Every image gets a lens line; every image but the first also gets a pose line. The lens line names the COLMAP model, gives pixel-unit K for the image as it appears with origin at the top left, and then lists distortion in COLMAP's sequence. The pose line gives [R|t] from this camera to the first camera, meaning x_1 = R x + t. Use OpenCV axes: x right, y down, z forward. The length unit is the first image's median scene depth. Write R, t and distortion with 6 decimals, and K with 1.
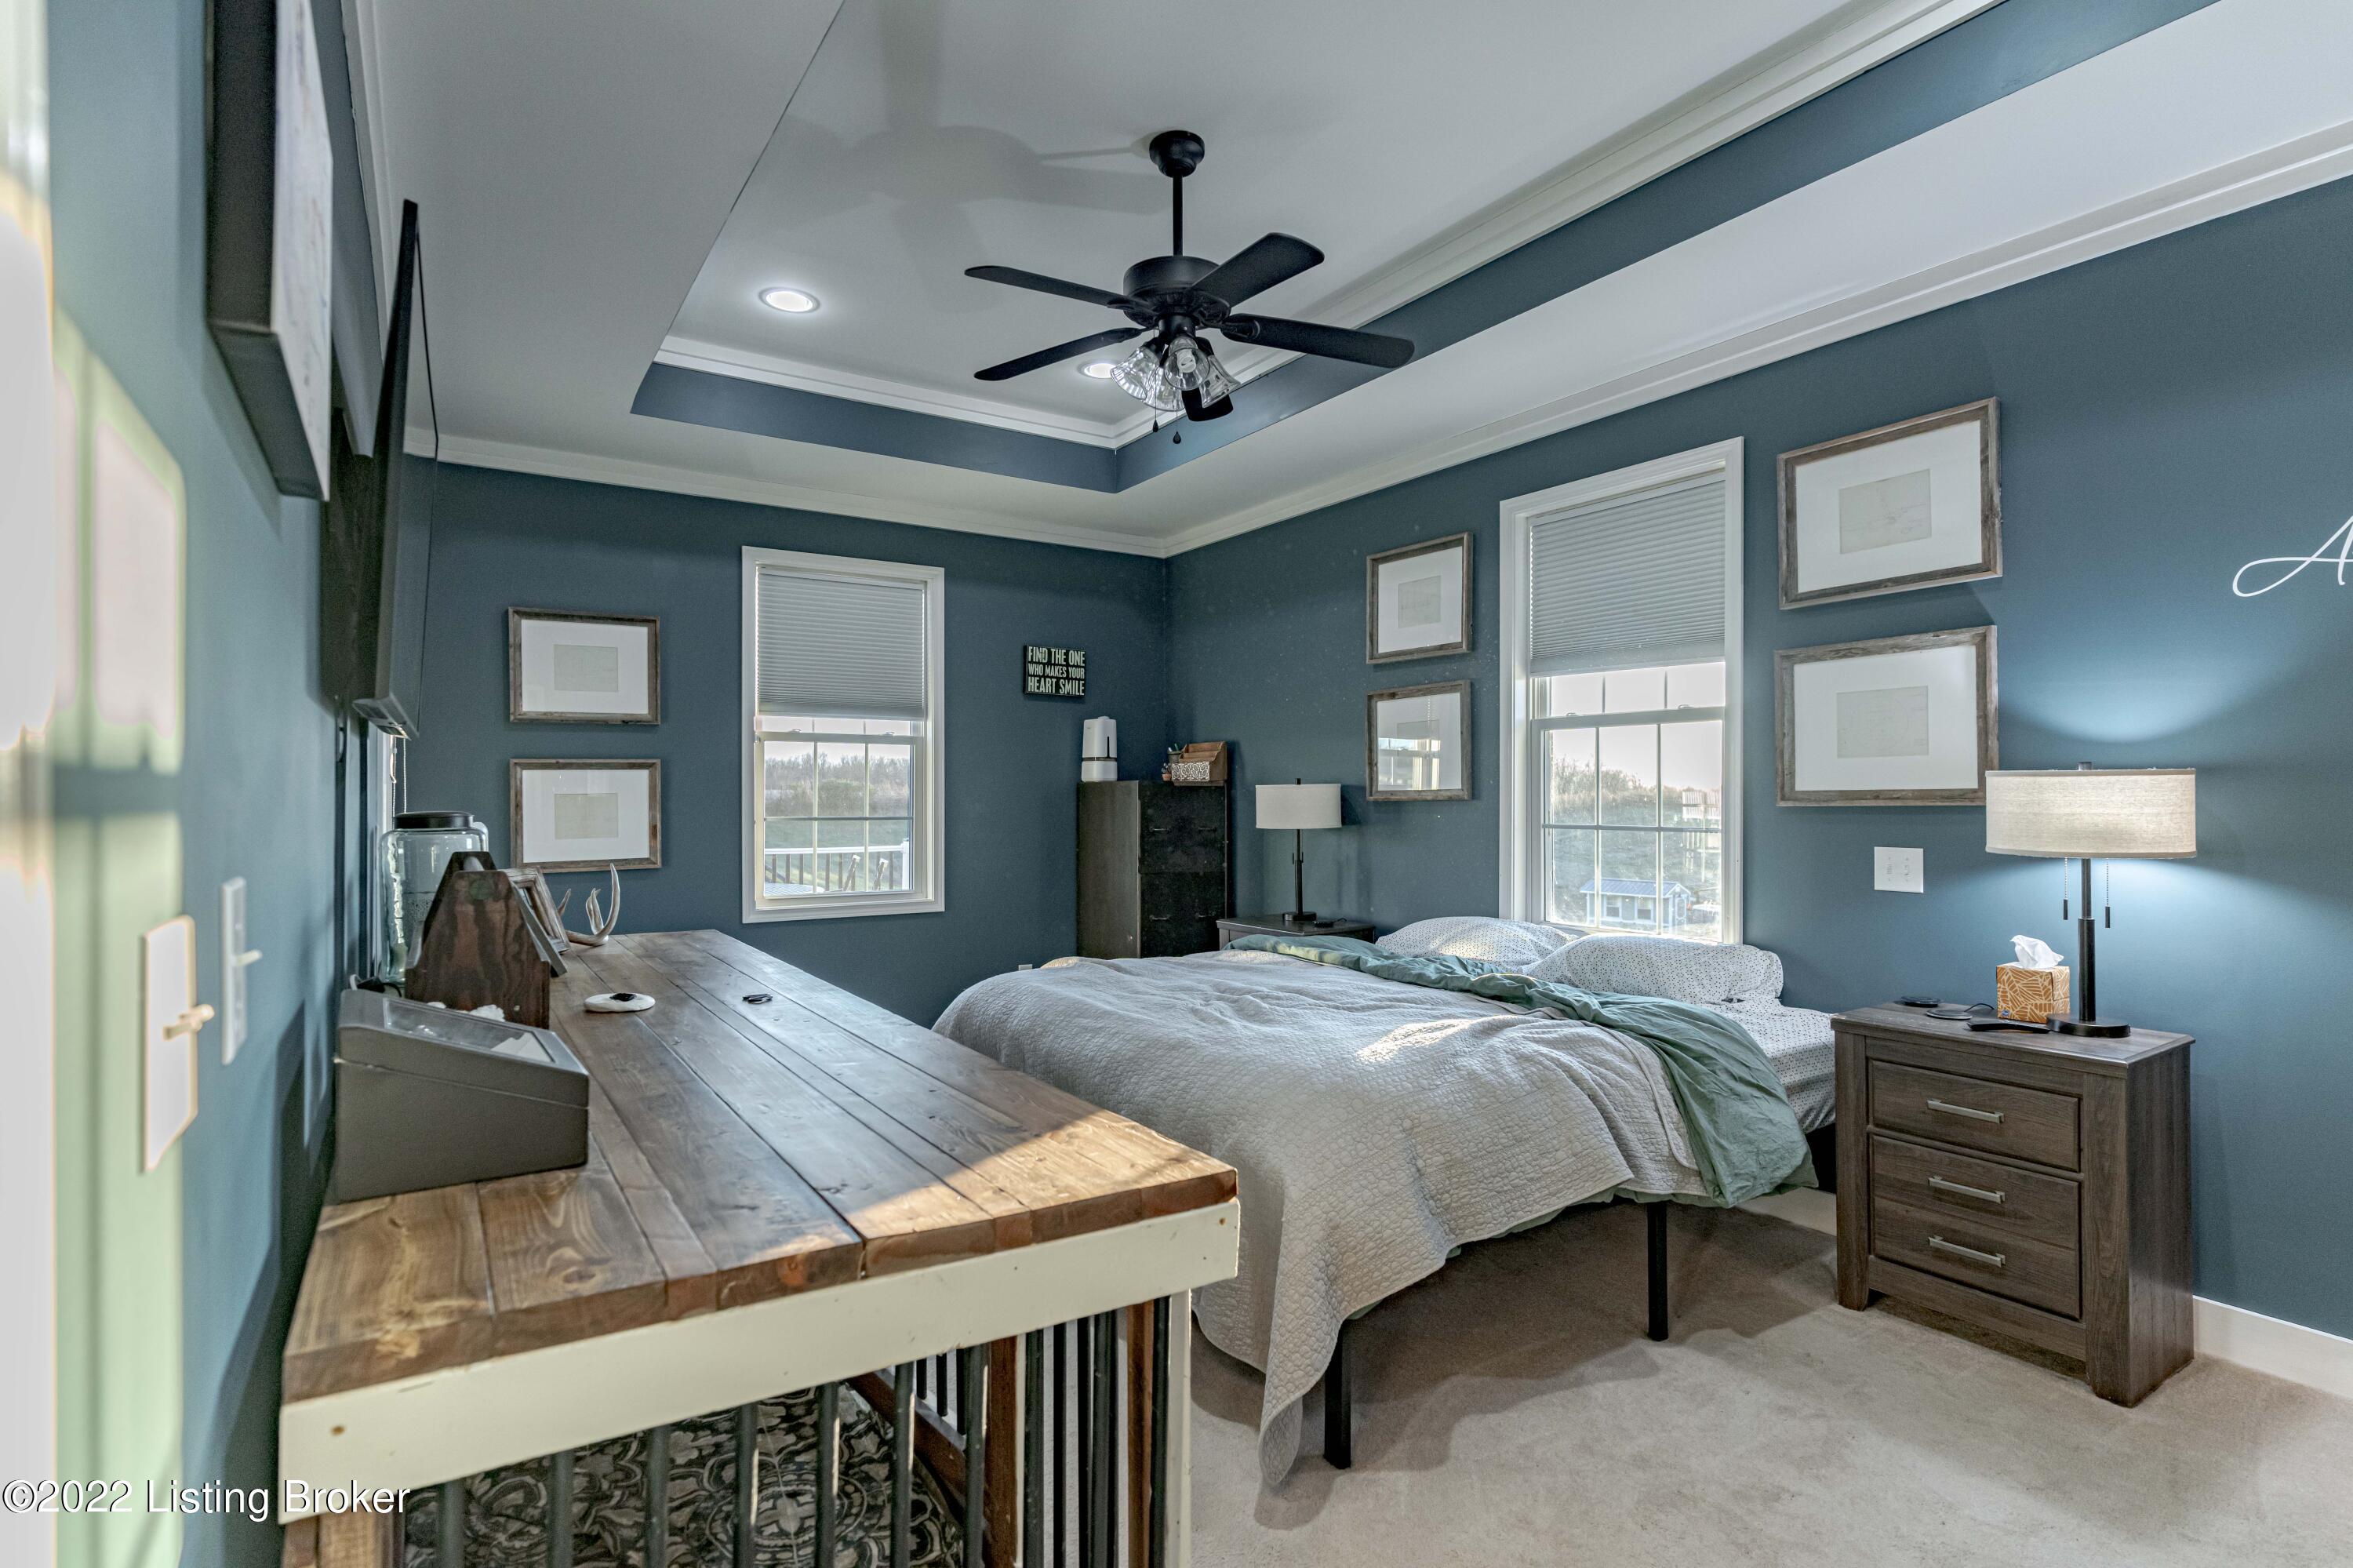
lens RADIAL K [[1139.7, 0, 1173.3], [0, 1139.7, 789.5], [0, 0, 1]] dist [0.003458, -0.000310]
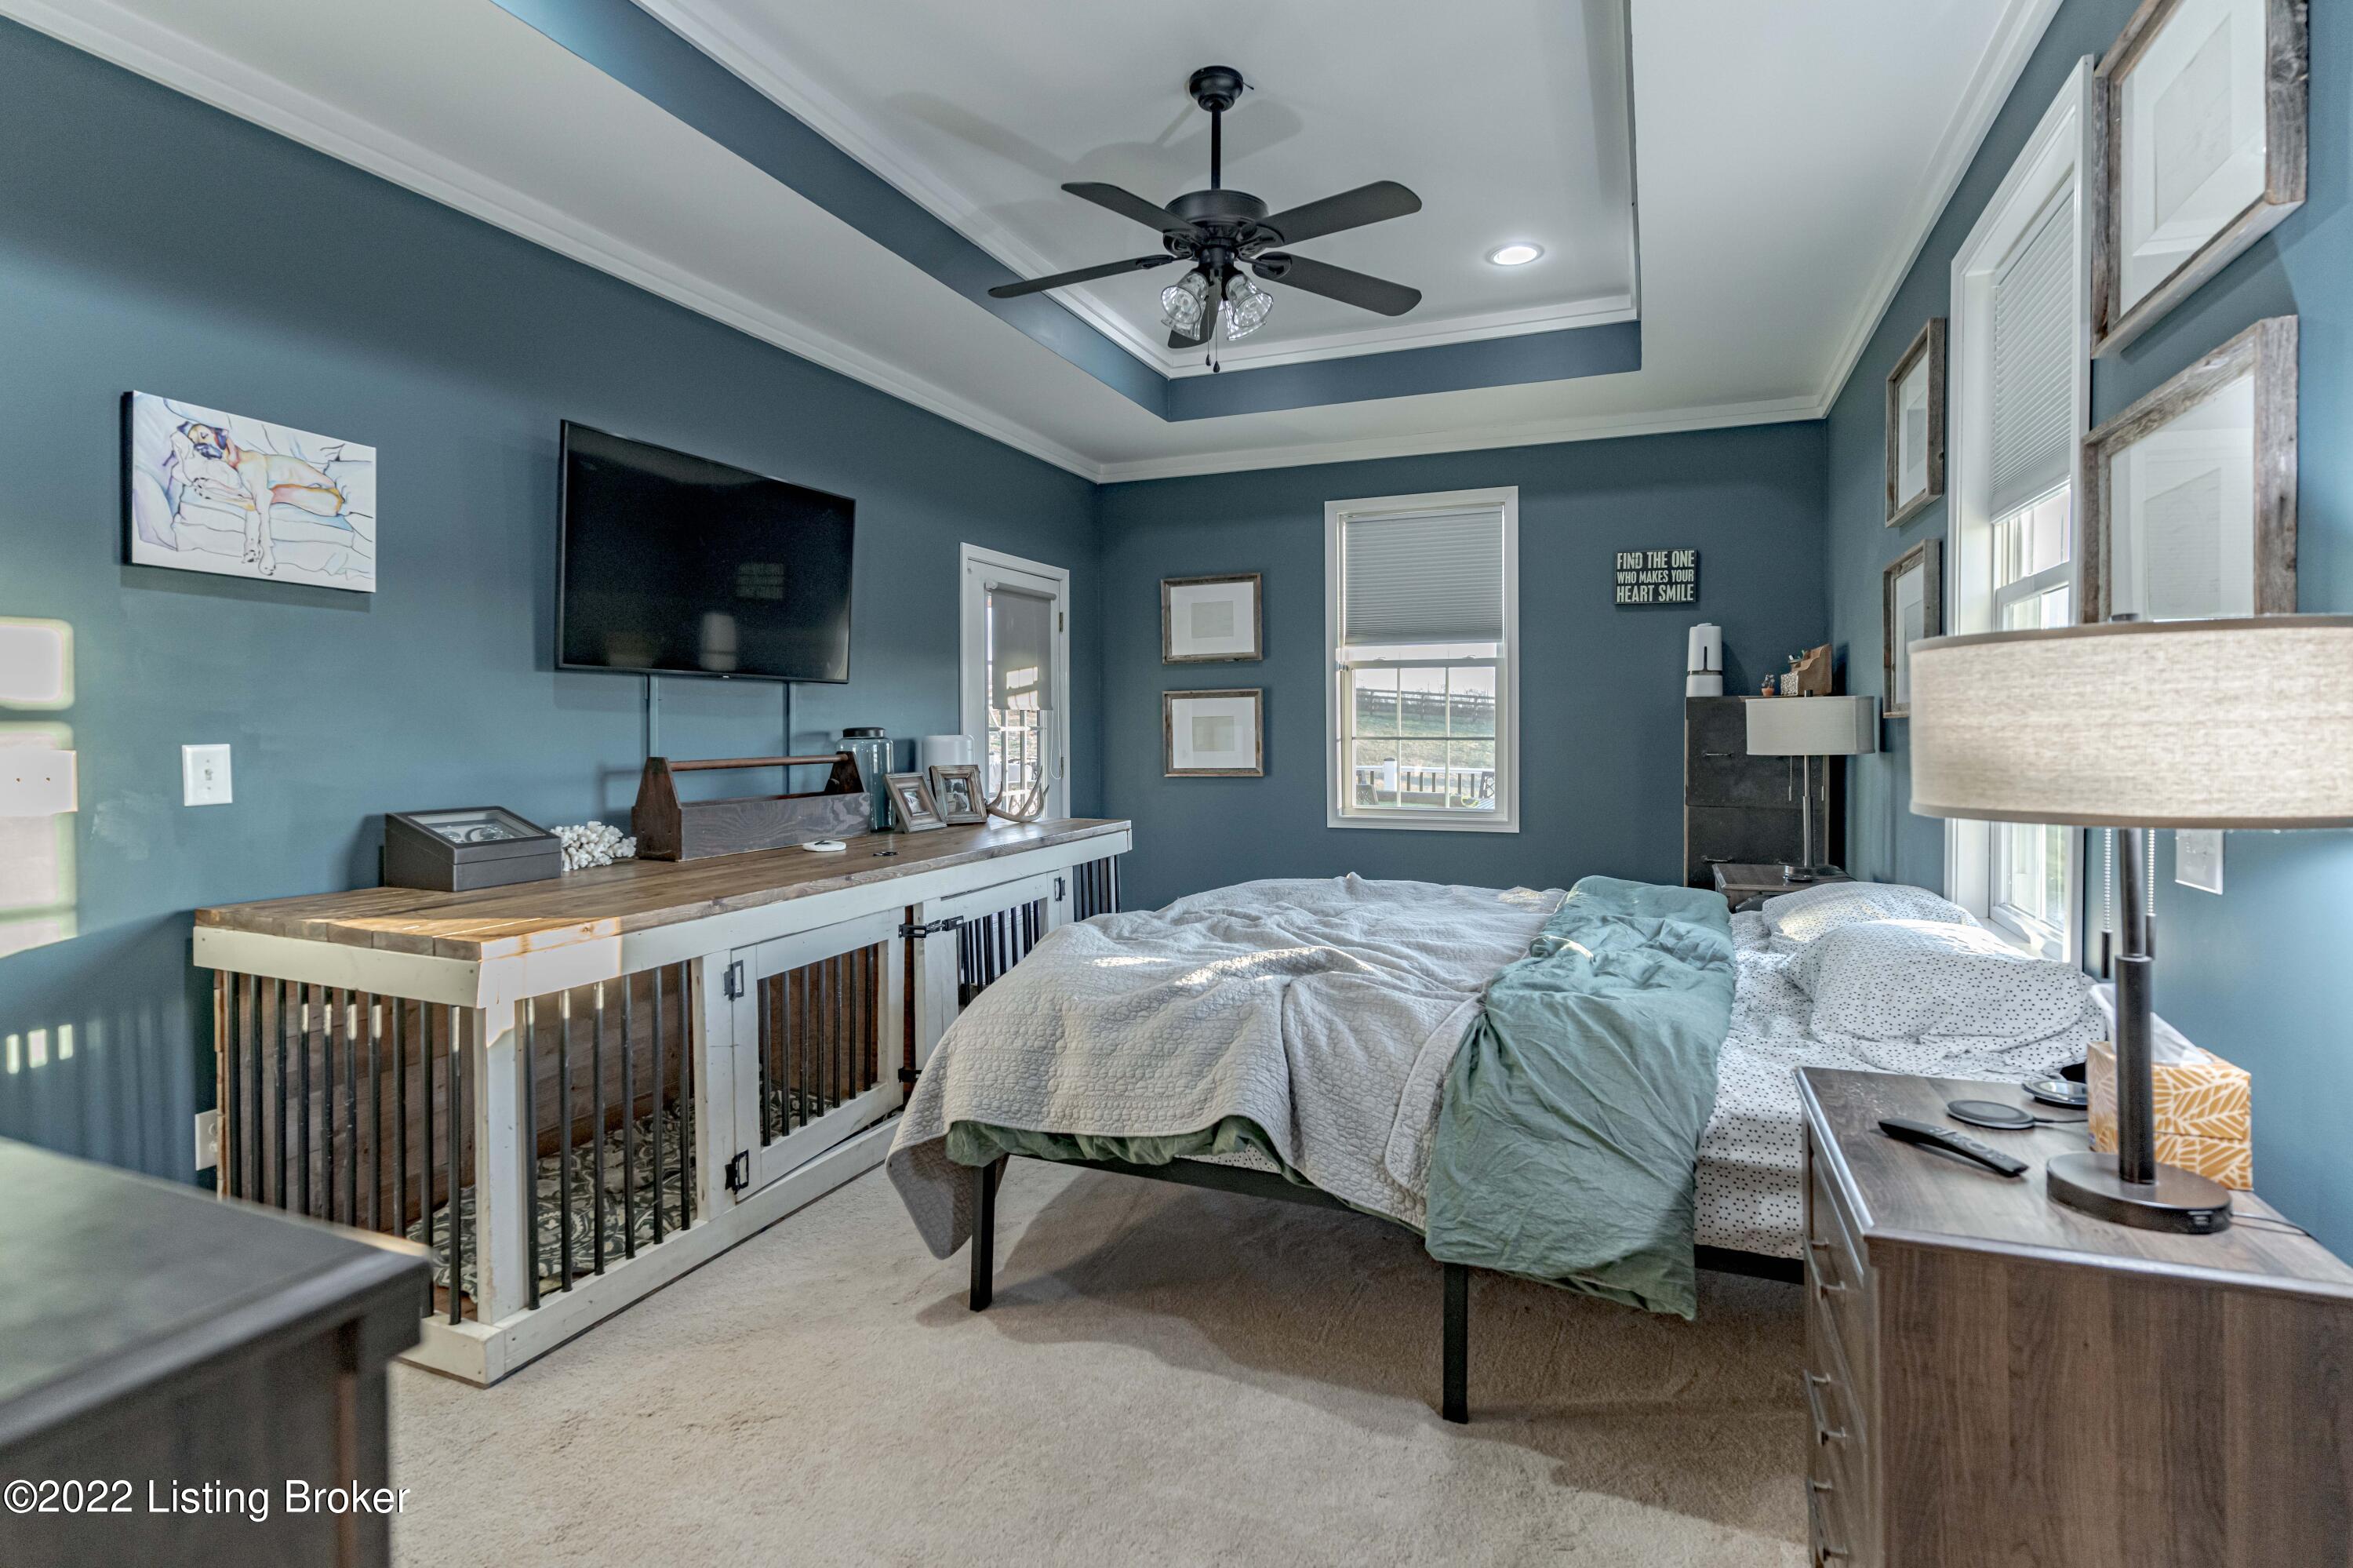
lens RADIAL K [[1139.7, 0, 1205.0], [0, 1139.7, 730.9], [0, 0, 1]] dist [0.003458, -0.000310]
pose [[0.578565, 0.002595, -0.815632, 0.526359], [0.008119, 0.999927, 0.008941, 0.008238], [0.815596, -0.011795, 0.578501, 0.238499]]
